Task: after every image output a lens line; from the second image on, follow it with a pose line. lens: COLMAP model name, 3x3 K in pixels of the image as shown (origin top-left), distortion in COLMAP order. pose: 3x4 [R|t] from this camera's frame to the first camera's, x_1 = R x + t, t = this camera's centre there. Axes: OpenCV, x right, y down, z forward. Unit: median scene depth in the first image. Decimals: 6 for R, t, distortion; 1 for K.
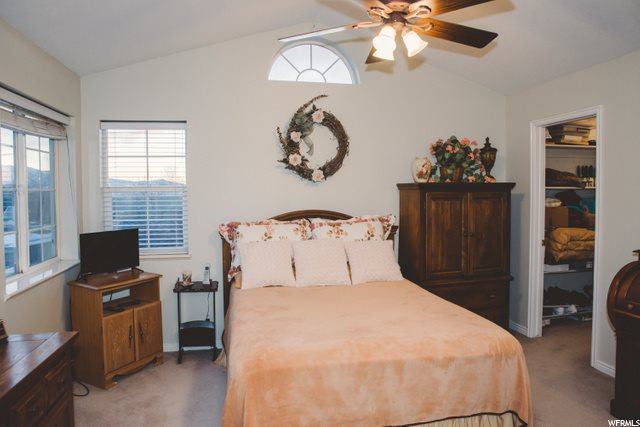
lens RADIAL K [[441.0, 0, 320.0], [0, 441.0, 213.5], [0, 0, 1]] dist [-0.002865, -0.000238]
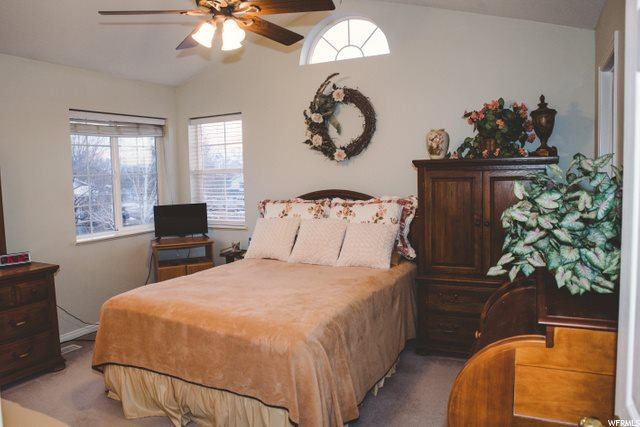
lens RADIAL K [[456.4, 0, 320.0], [0, 456.4, 213.5], [0, 0, 1]] dist [0.001280, 0.000802]
pose [[0.793861, 0.042812, -0.606590, 0.592305], [-0.017056, 0.998694, 0.048164, -0.003658], [0.607860, -0.027889, 0.793554, 0.157269]]
